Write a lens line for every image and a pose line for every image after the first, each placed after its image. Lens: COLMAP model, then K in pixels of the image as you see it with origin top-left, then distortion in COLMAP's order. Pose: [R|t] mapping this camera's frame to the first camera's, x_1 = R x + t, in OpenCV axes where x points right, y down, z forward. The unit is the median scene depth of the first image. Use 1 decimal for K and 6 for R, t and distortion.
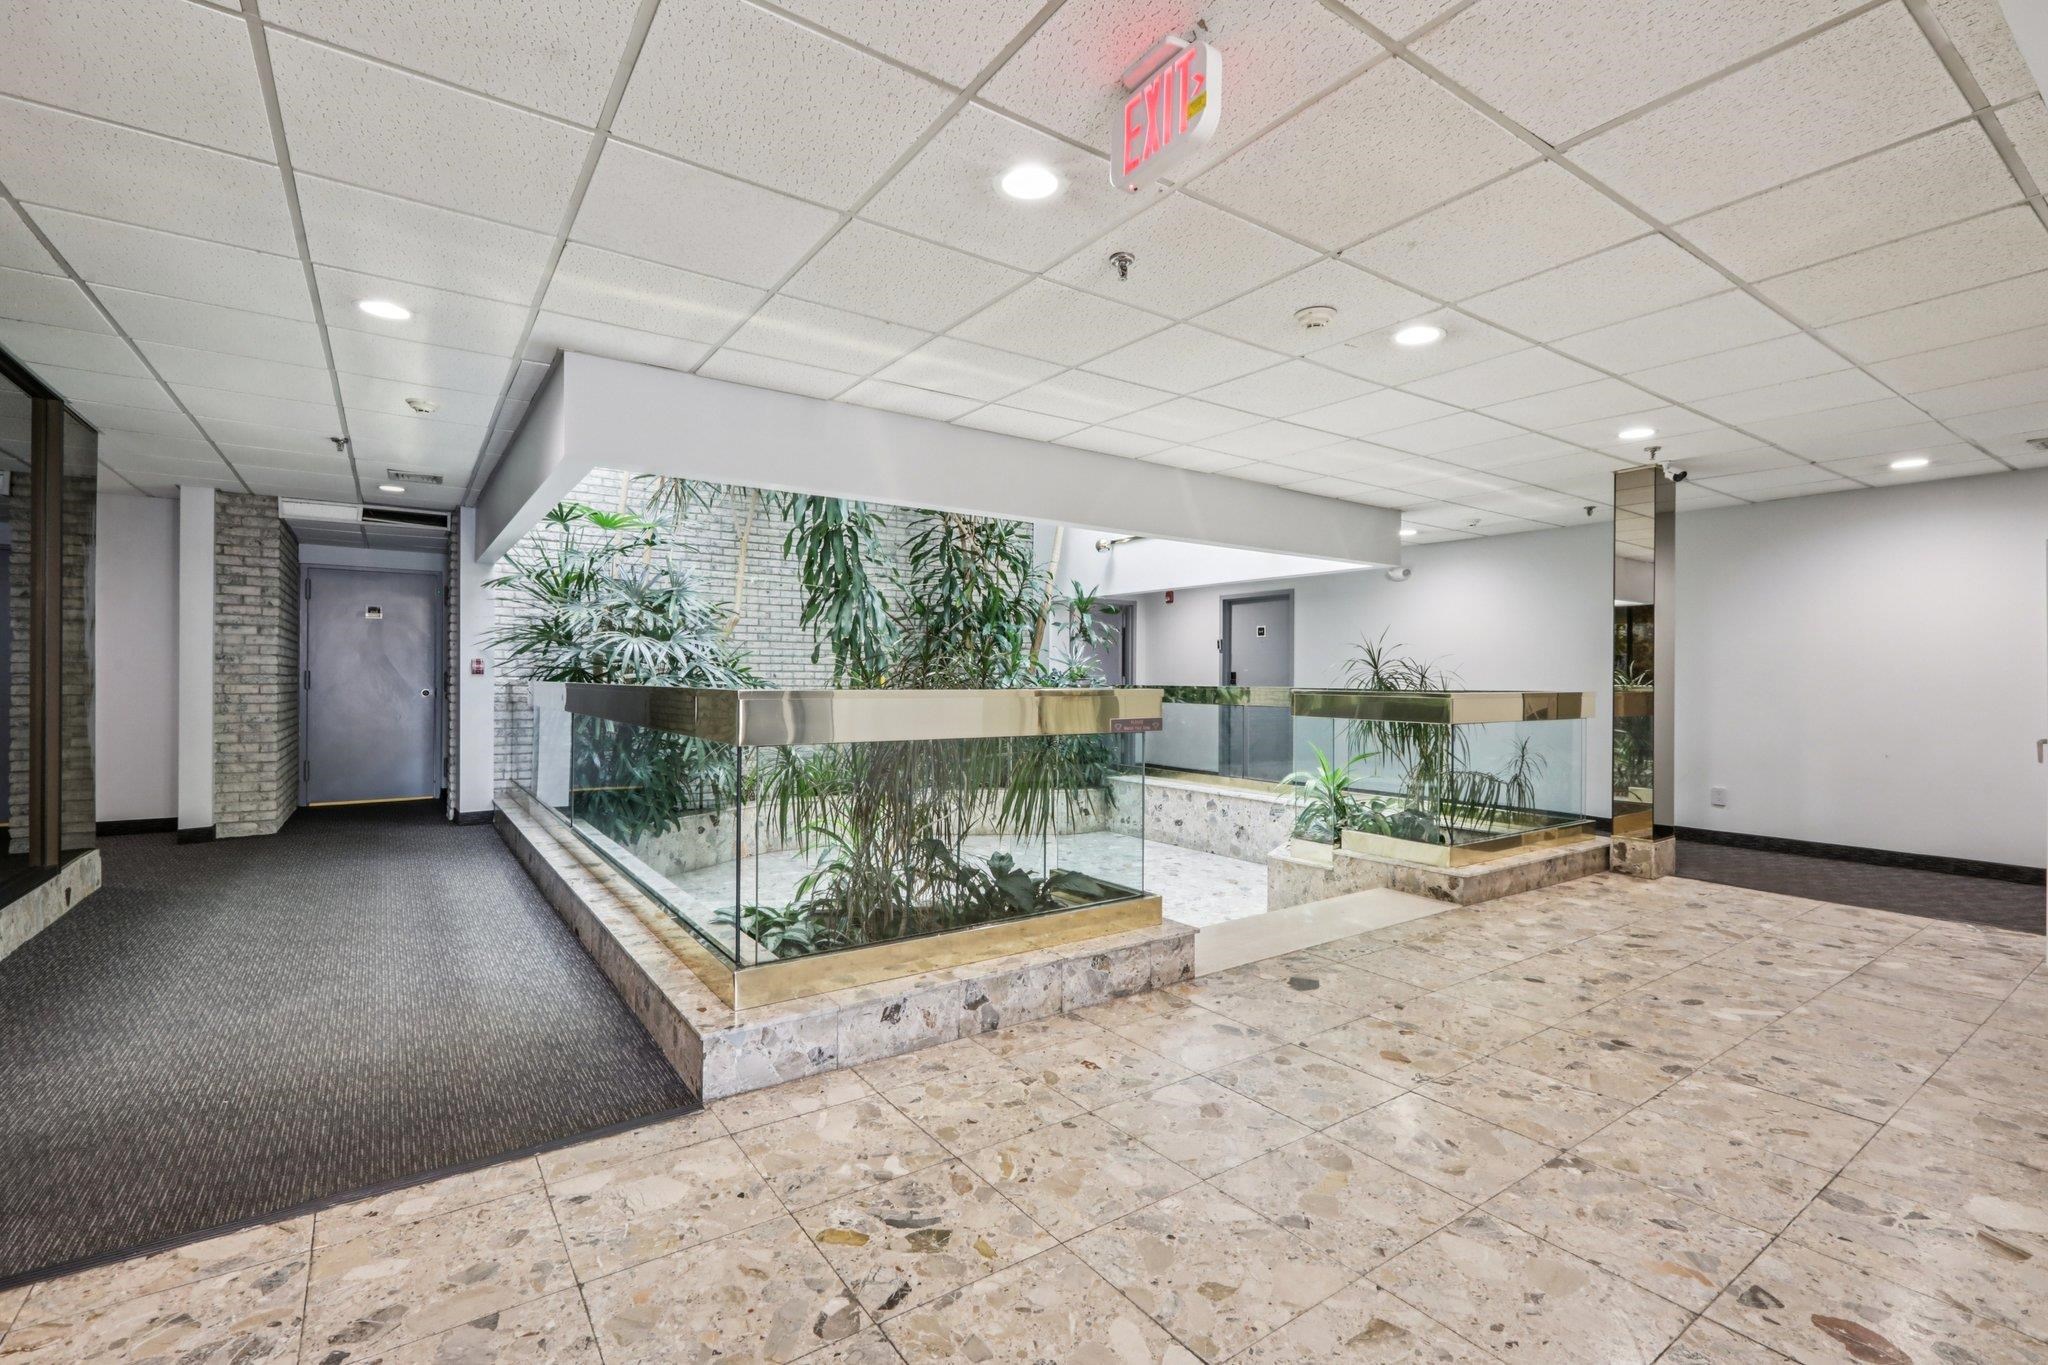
lens RADIAL K [[900.0, 0, 1028.0], [0, 900.0, 672.7], [0, 0, 1]] dist [0.001256, 0.000253]
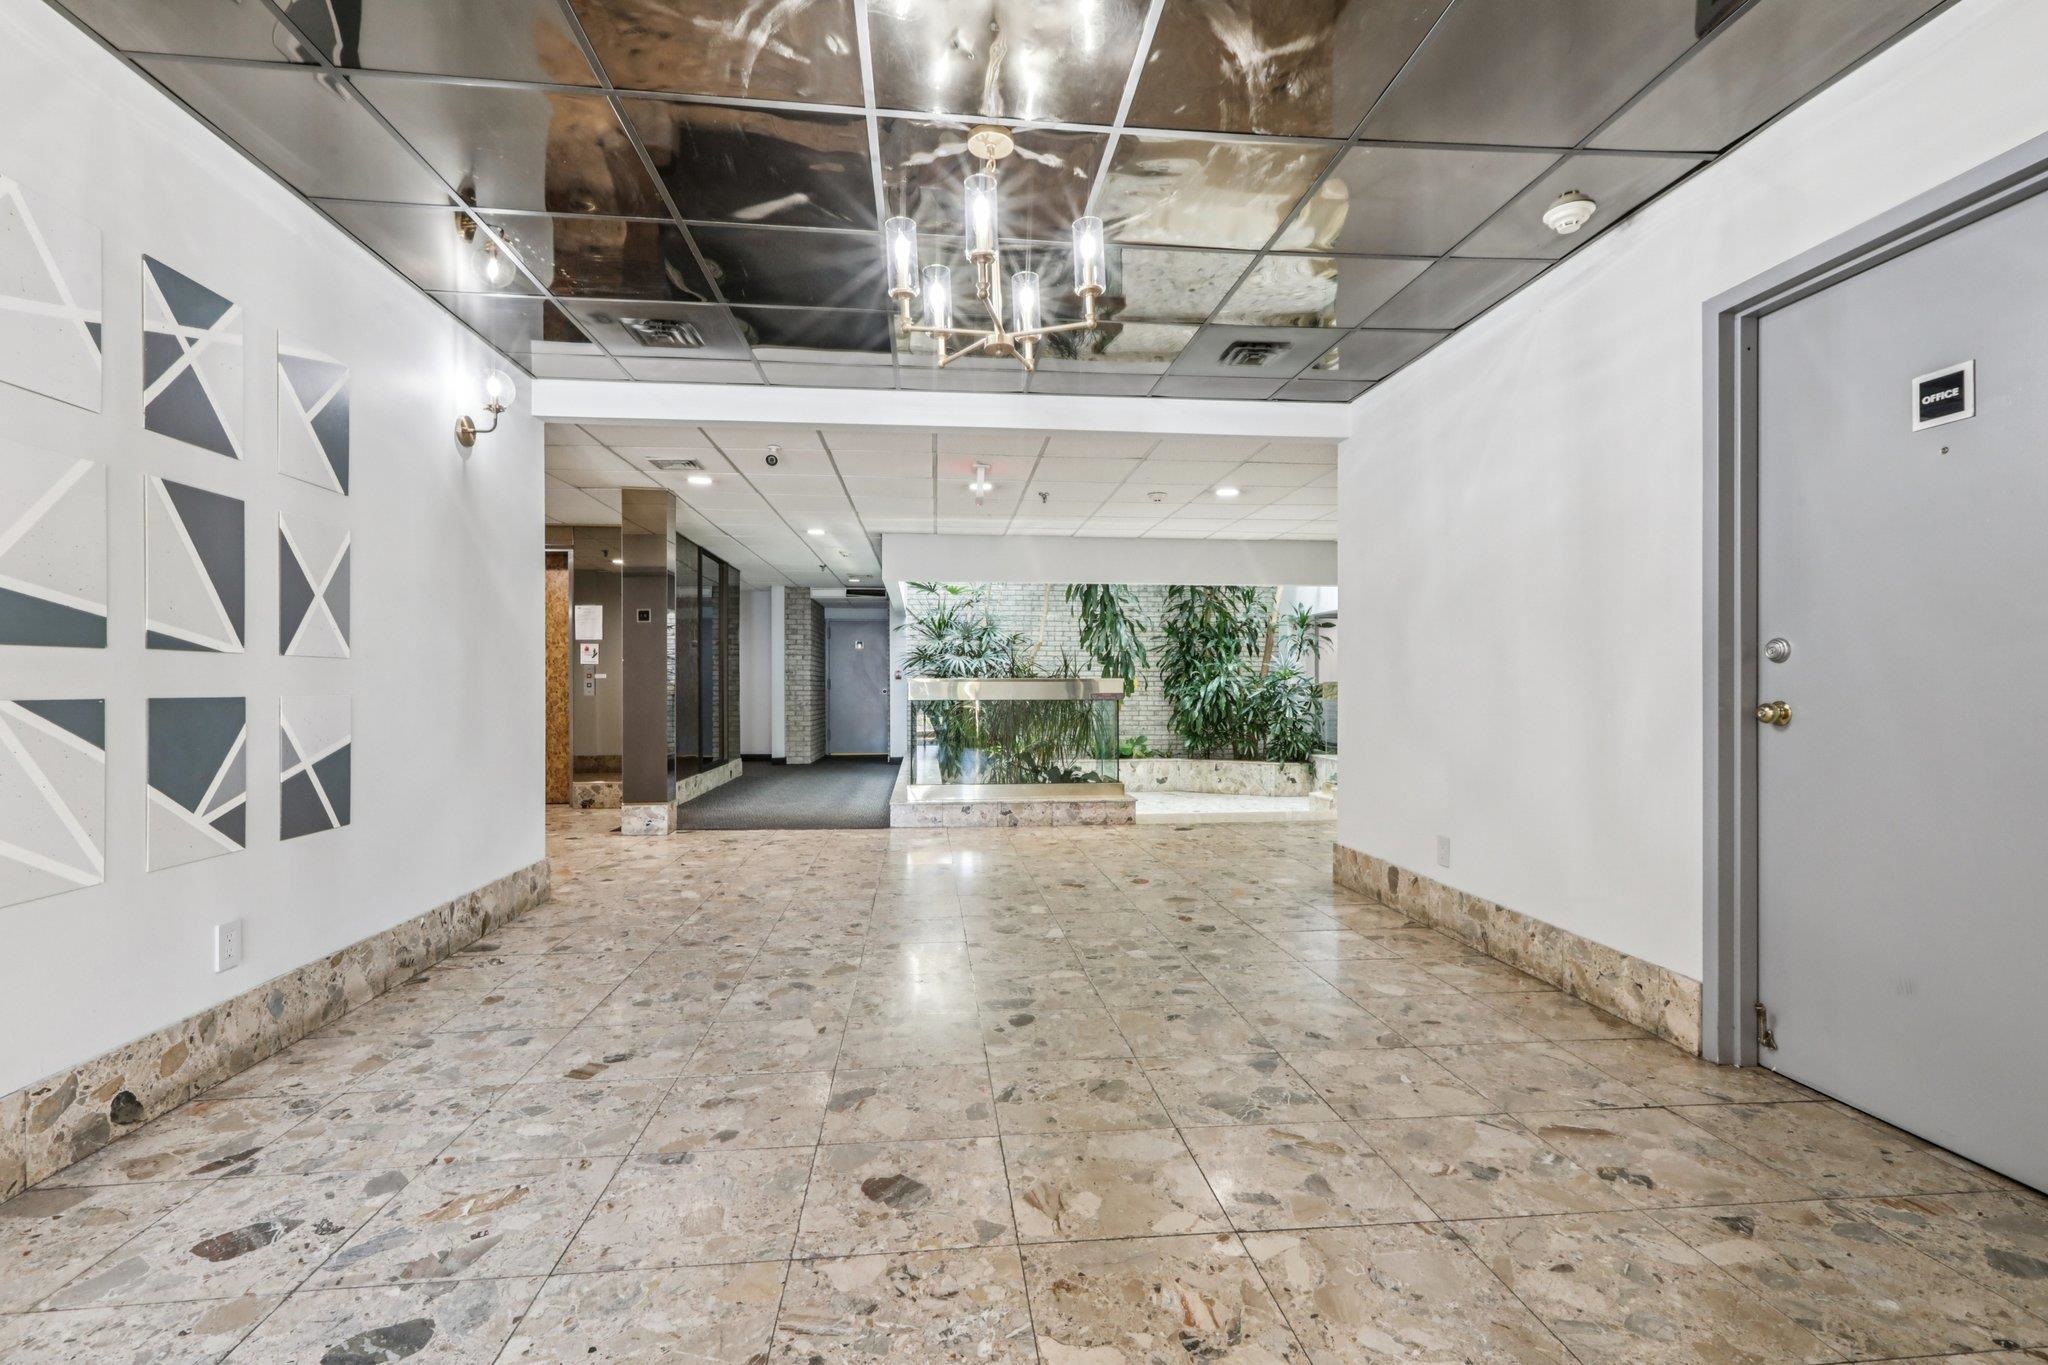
lens RADIAL K [[900.0, 0, 1028.0], [0, 900.0, 672.7], [0, 0, 1]] dist [0.001256, 0.000253]
pose [[0.874772, -0.015454, -0.484289, 0.505265], [0.010500, 0.999861, -0.012940, 0.015691], [0.484421, 0.006234, 0.874813, -0.455222]]
